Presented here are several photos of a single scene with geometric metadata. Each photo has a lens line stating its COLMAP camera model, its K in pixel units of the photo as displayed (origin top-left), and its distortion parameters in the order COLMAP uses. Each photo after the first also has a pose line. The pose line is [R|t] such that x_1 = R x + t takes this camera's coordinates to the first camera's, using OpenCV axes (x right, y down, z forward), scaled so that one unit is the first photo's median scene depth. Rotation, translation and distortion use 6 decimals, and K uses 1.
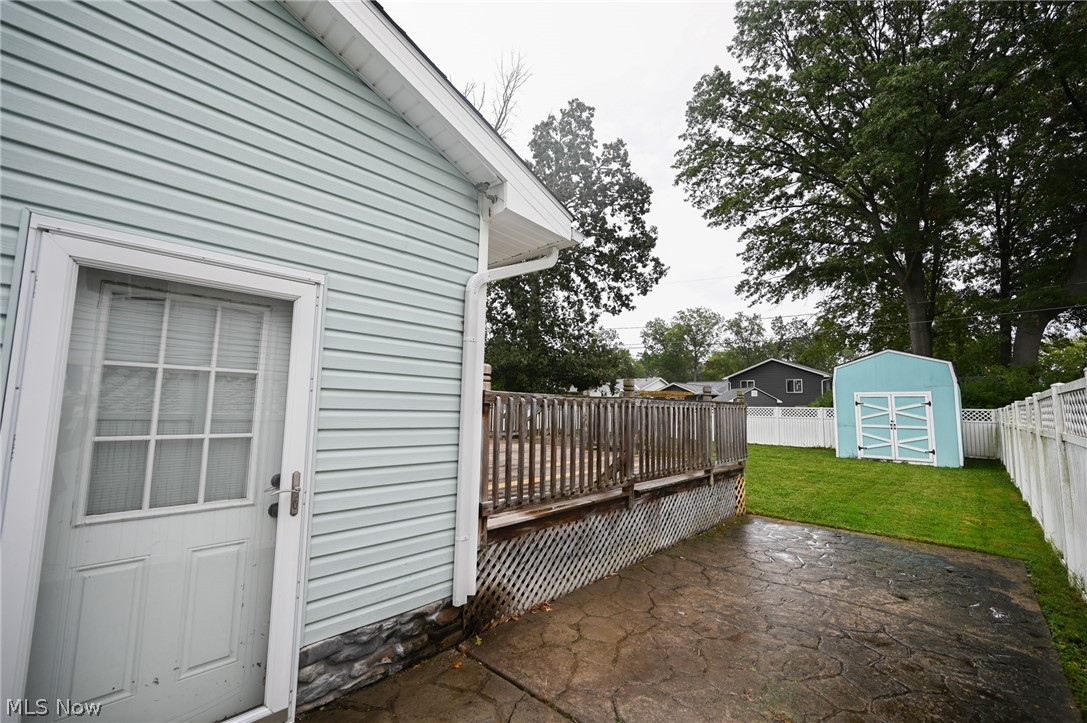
lens RADIAL K [[448.3, 0, 543.5], [0, 448.3, 361.5], [0, 0, 1]] dist [-0.003330, 0.000002]
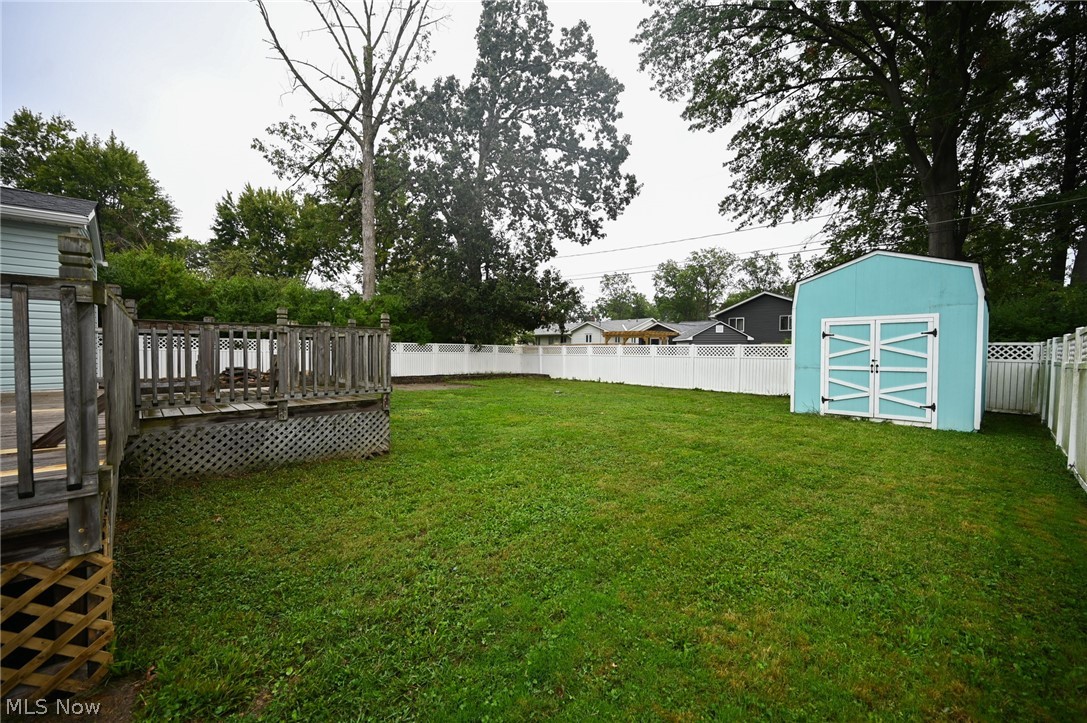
lens RADIAL K [[428.7, 0, 544.4], [0, 428.7, 361.9], [0, 0, 1]] dist [0.000560, 0.000098]
pose [[0.998361, -0.008129, -0.056652, 0.136328], [0.015062, 0.992287, 0.123042, 0.020777], [0.055215, -0.123693, 0.990783, 0.142631]]
